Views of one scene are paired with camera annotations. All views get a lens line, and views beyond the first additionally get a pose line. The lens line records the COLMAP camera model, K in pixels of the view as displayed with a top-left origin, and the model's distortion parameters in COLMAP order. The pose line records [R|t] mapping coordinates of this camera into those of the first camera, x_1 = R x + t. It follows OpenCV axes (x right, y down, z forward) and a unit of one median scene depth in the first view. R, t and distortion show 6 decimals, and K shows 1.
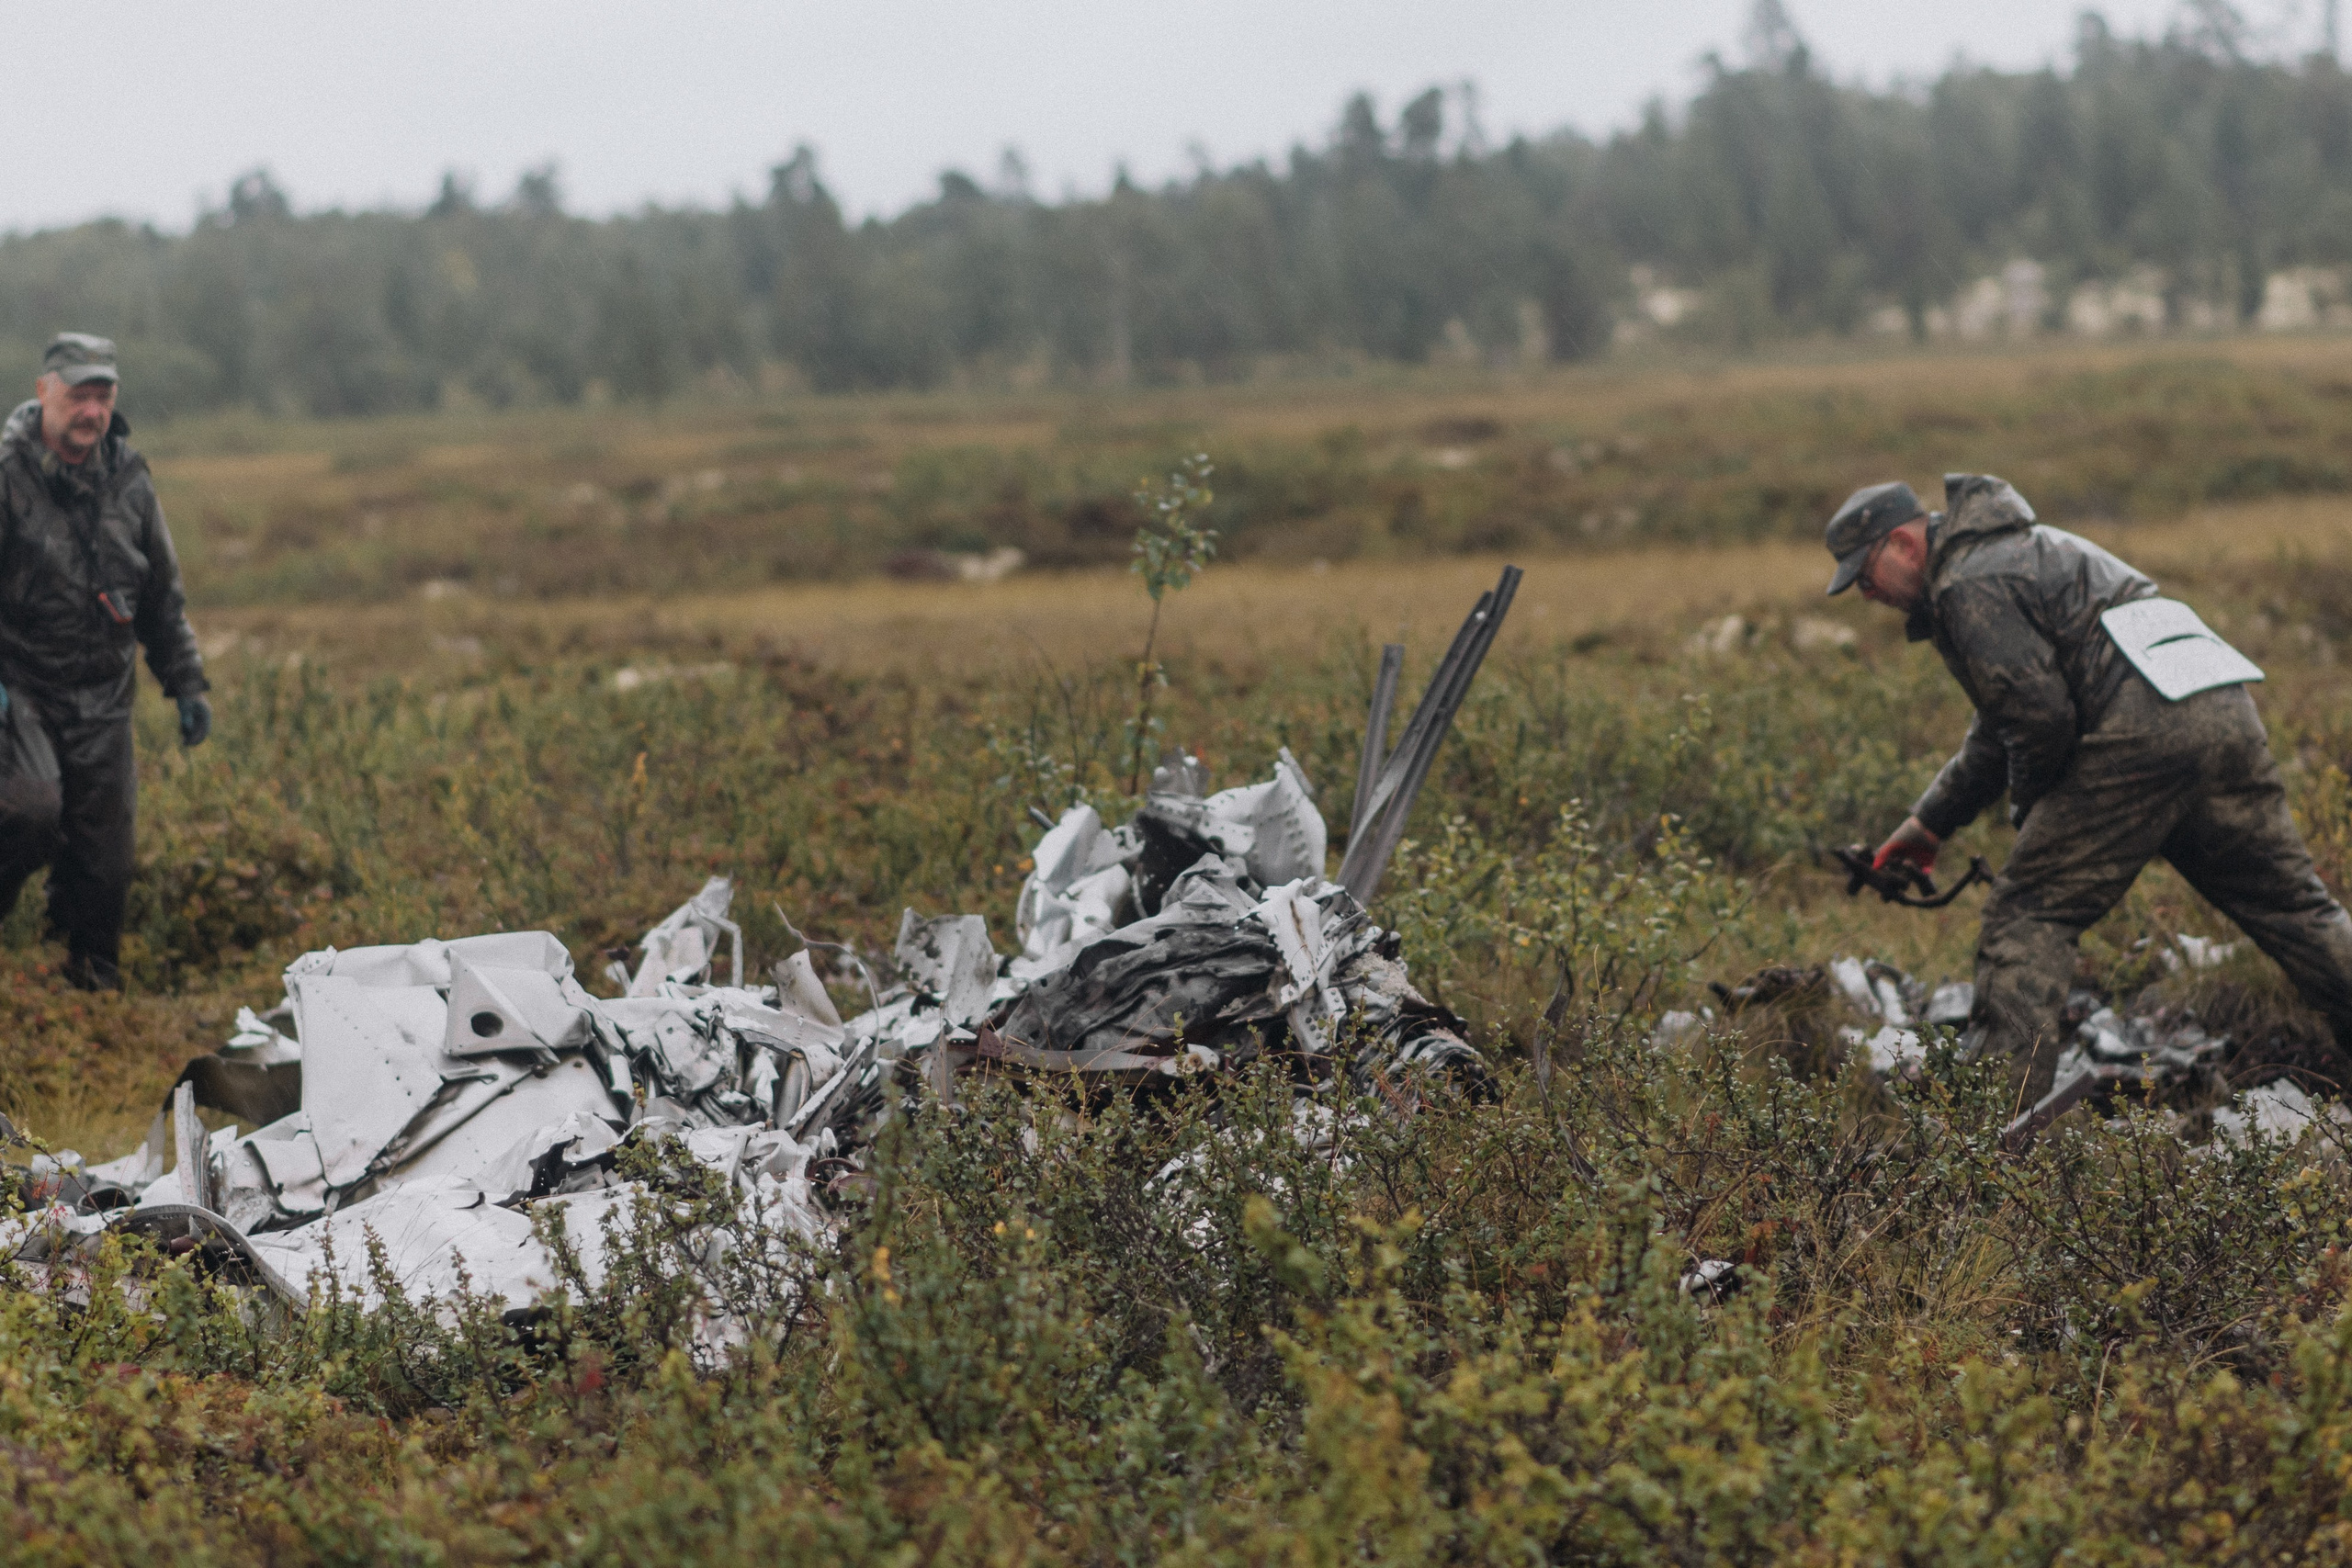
lens RADIAL K [[8467.5, 0, 1175.6], [0, 8467.5, 784.6], [0, 0, 1]] dist [-0.058747, 0.000000]
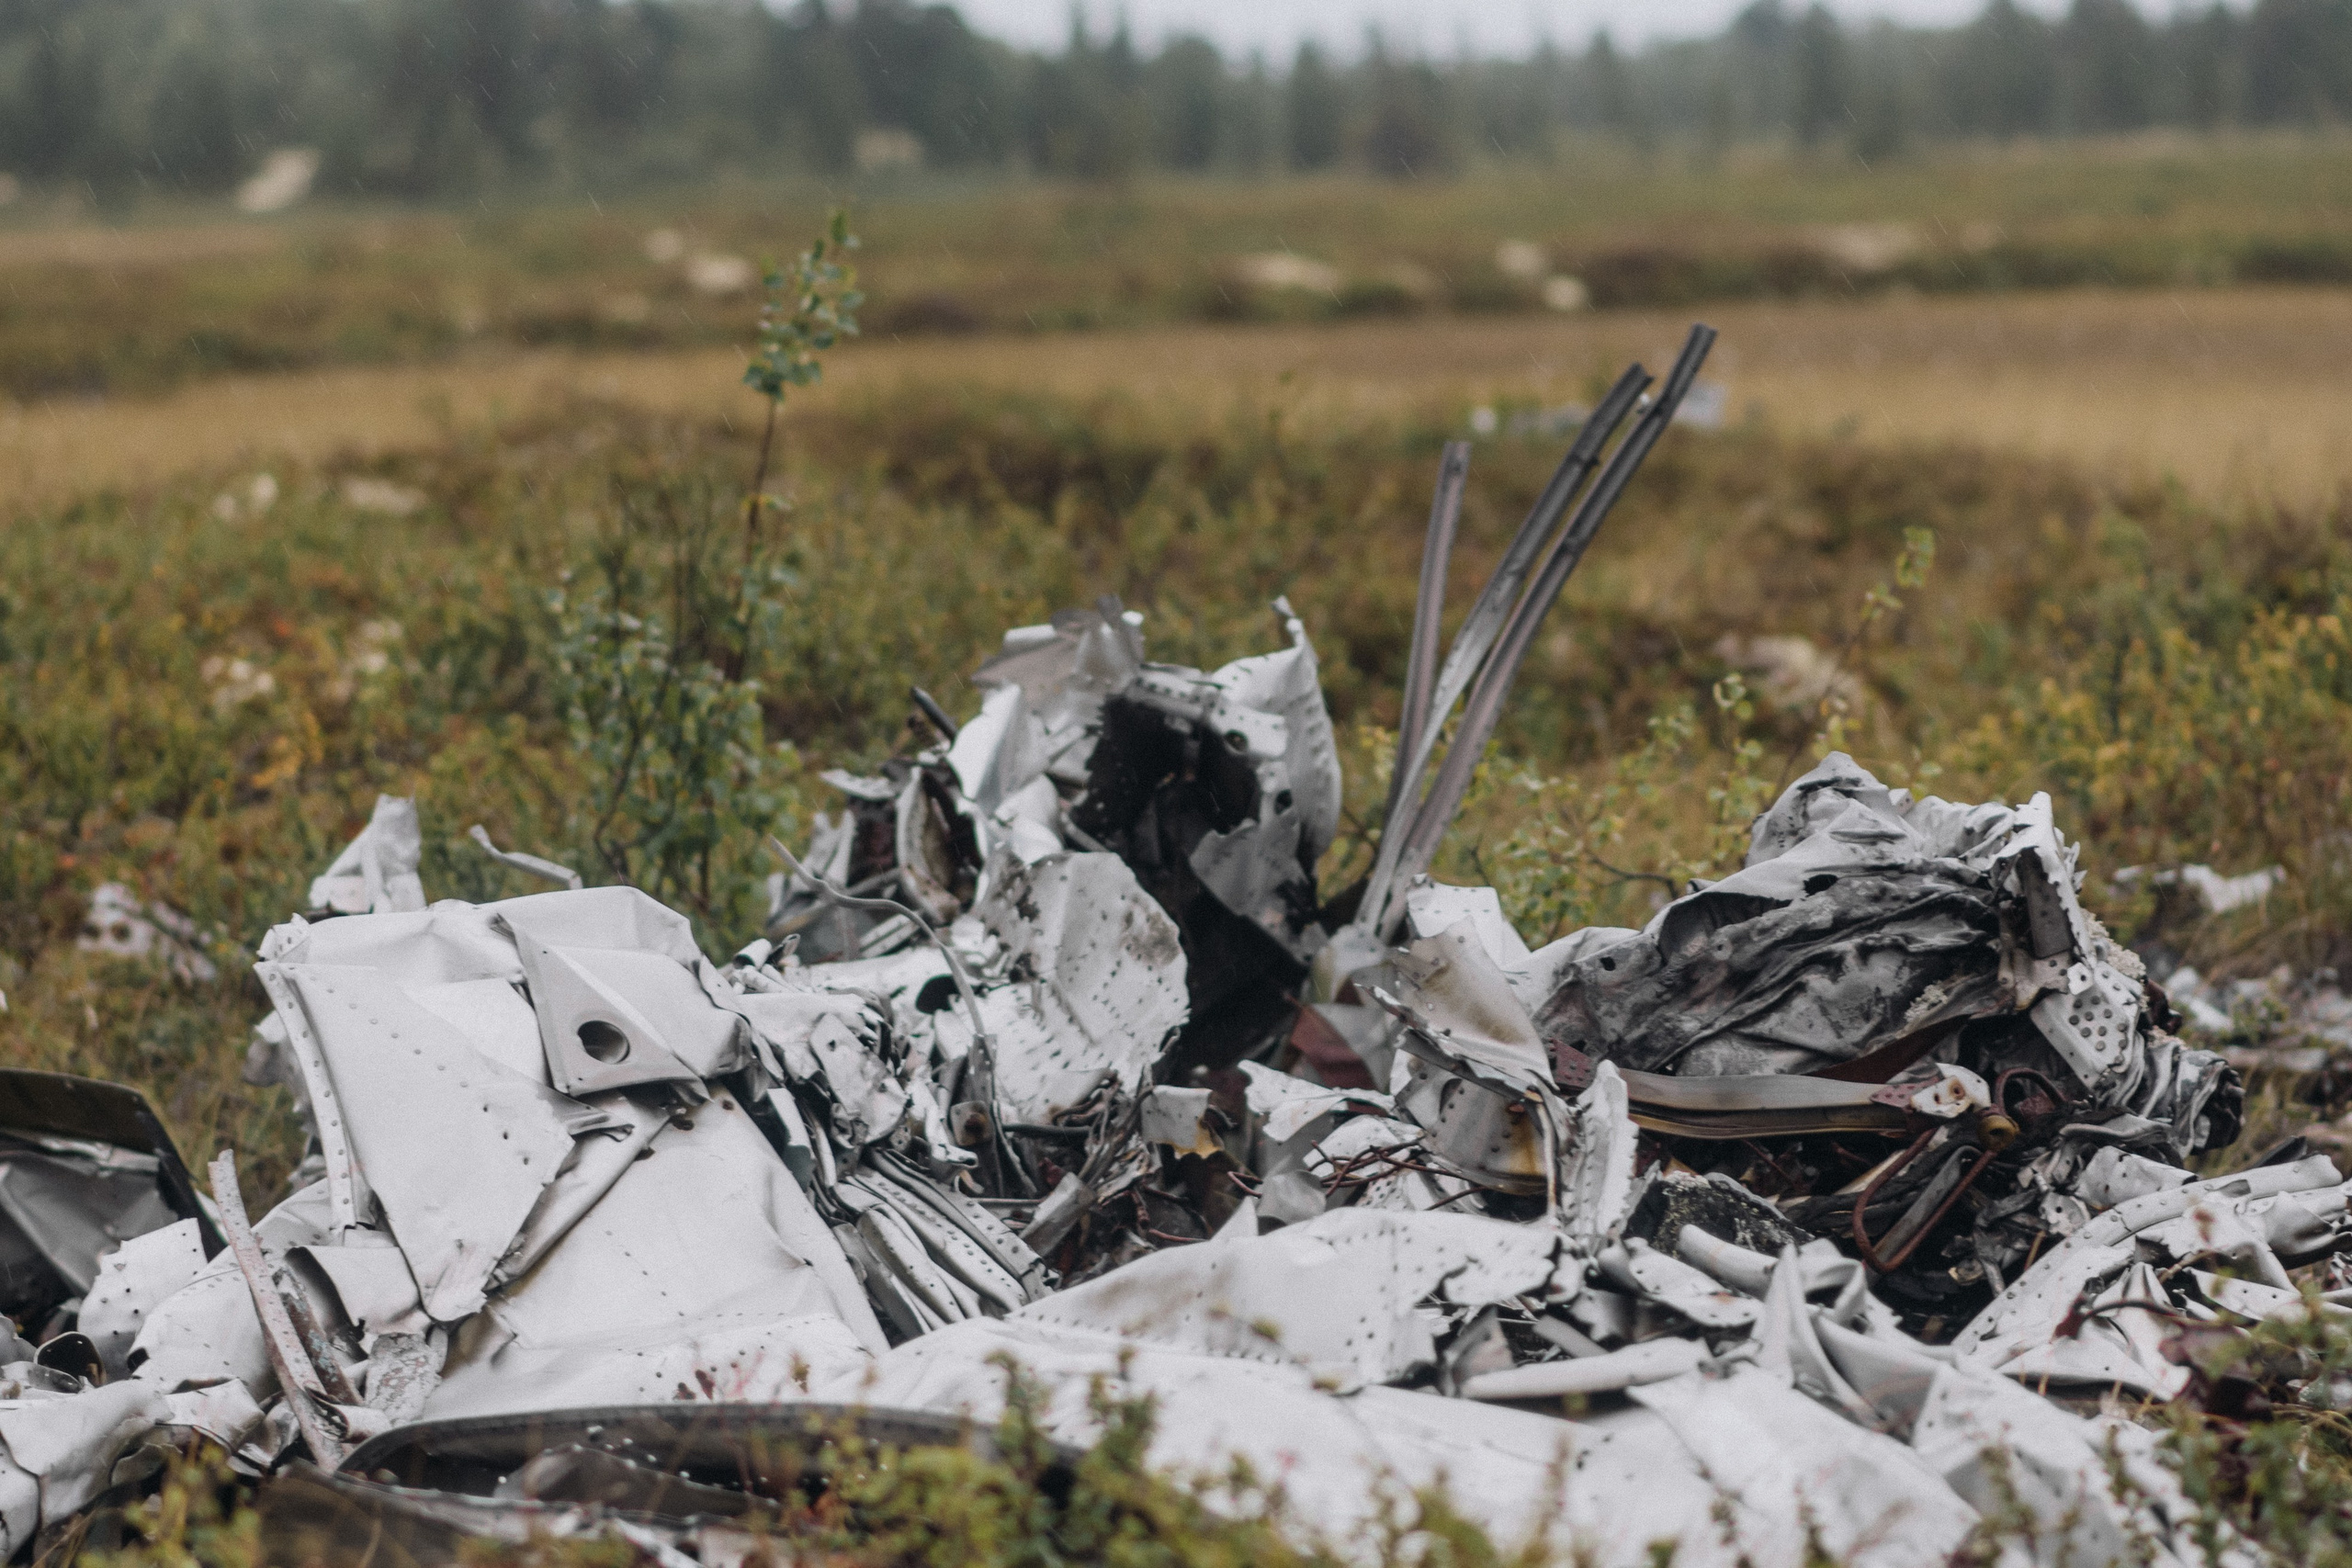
lens RADIAL K [[8467.5, 0, 1176.4], [0, 8467.5, 783.3], [0, 0, 1]] dist [-0.058747, 0.000000]
pose [[0.951602, -0.005392, 0.307285, -0.230509], [0.002337, 0.999944, 0.010308, 0.003862], [-0.307323, -0.009091, 0.951562, 0.419075]]
